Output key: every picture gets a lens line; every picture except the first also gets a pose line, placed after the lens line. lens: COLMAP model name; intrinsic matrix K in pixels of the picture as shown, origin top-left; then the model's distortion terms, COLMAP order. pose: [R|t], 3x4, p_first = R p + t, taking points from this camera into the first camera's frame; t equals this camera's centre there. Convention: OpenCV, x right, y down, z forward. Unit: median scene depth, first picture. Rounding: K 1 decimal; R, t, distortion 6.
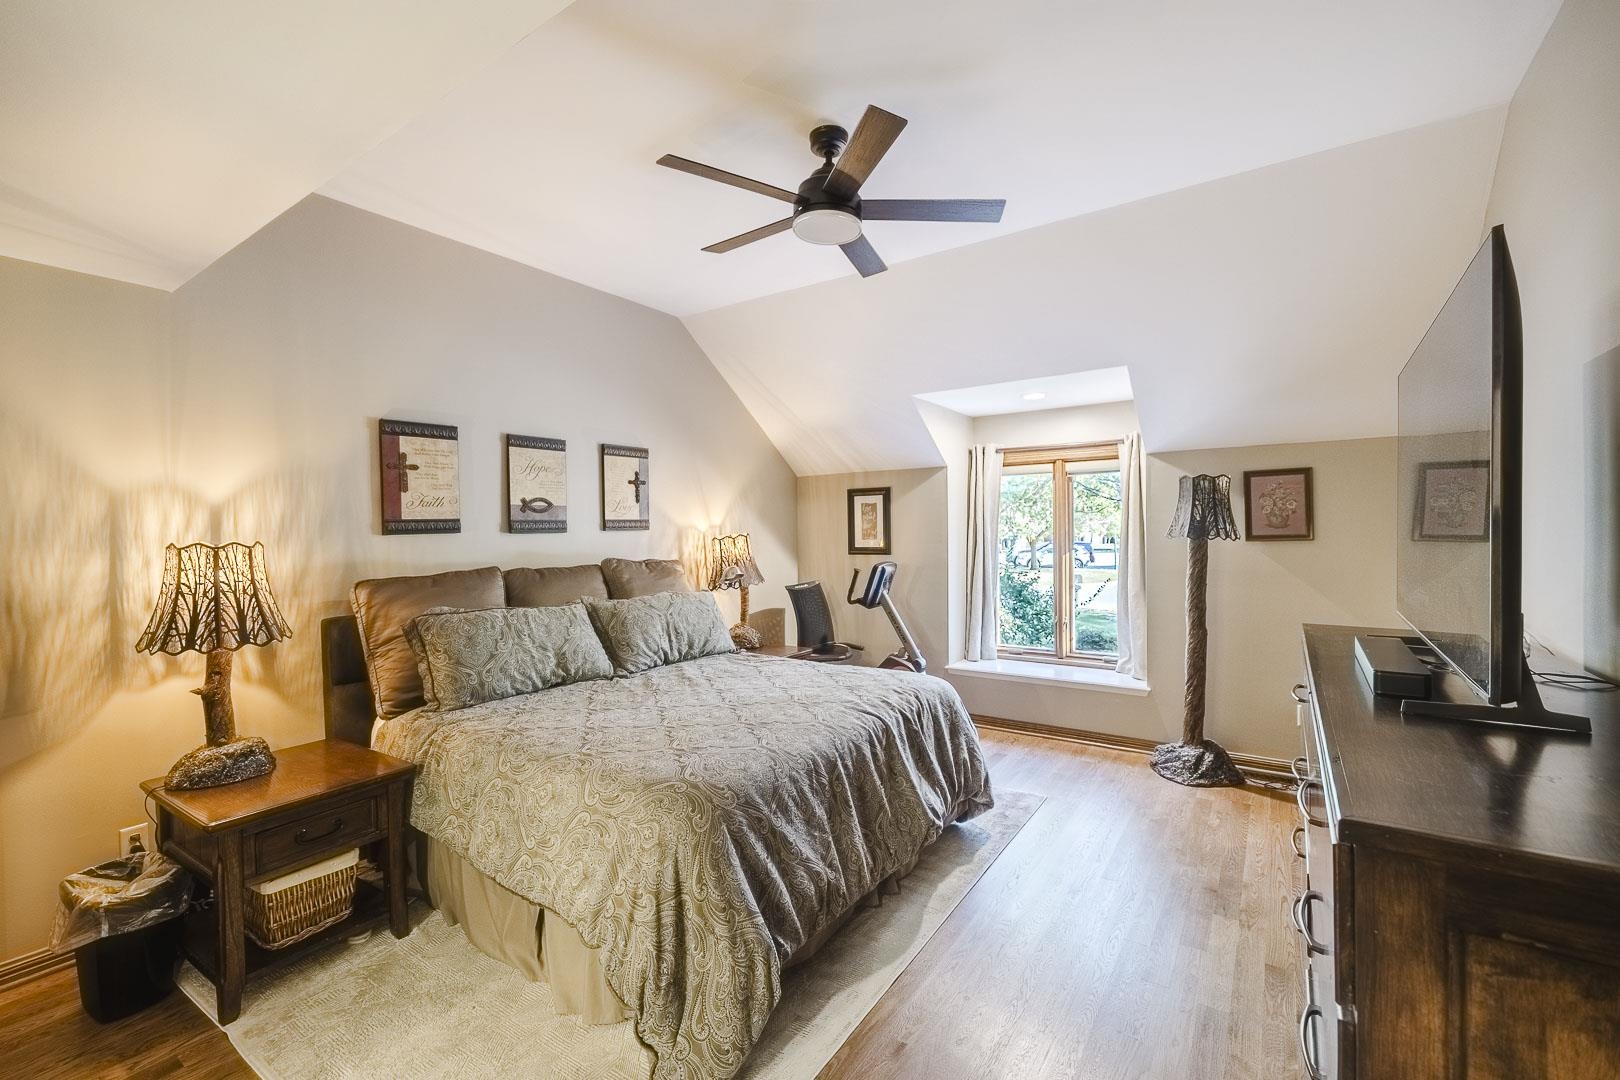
lens RADIAL K [[697.2, 0, 810.0], [0, 697.2, 533.7], [0, 0, 1]] dist [-0.012612, -0.000052]
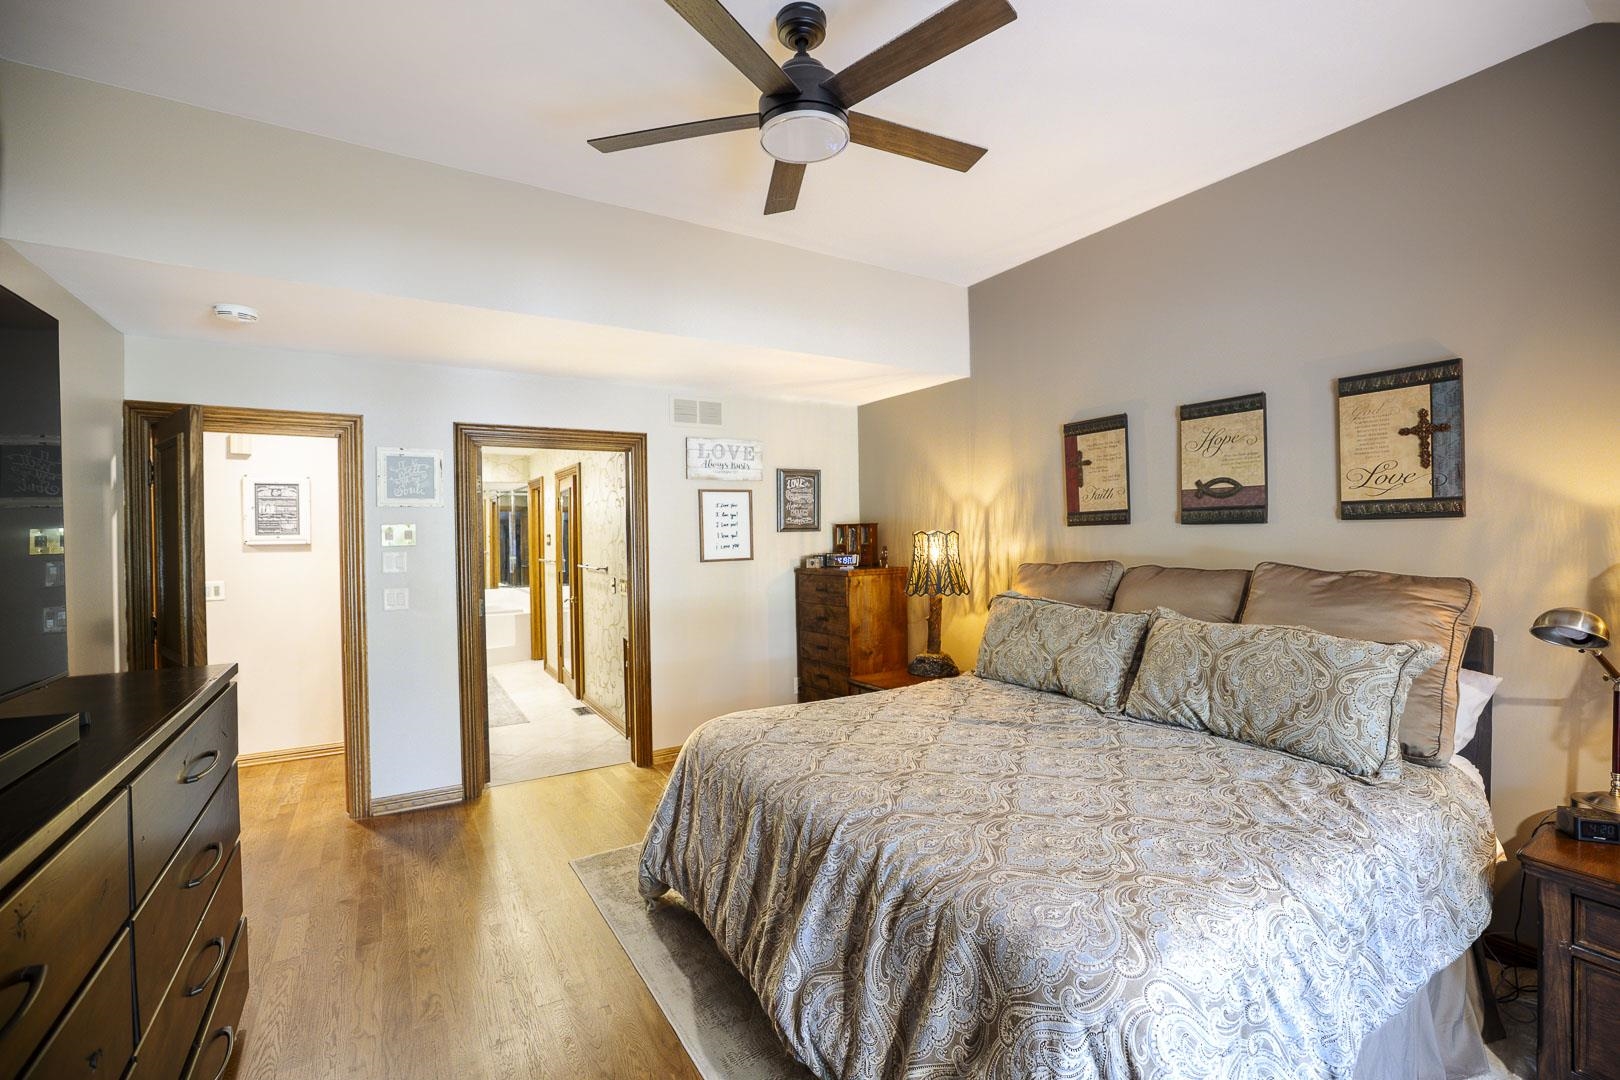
lens RADIAL K [[697.2, 0, 810.5], [0, 697.2, 533.4], [0, 0, 1]] dist [-0.012612, -0.000052]
pose [[-0.404210, 0.018680, -0.914475, 0.519565], [0.010327, 0.999821, 0.015858, -0.007533], [0.914608, -0.003034, -0.404331, 0.933512]]
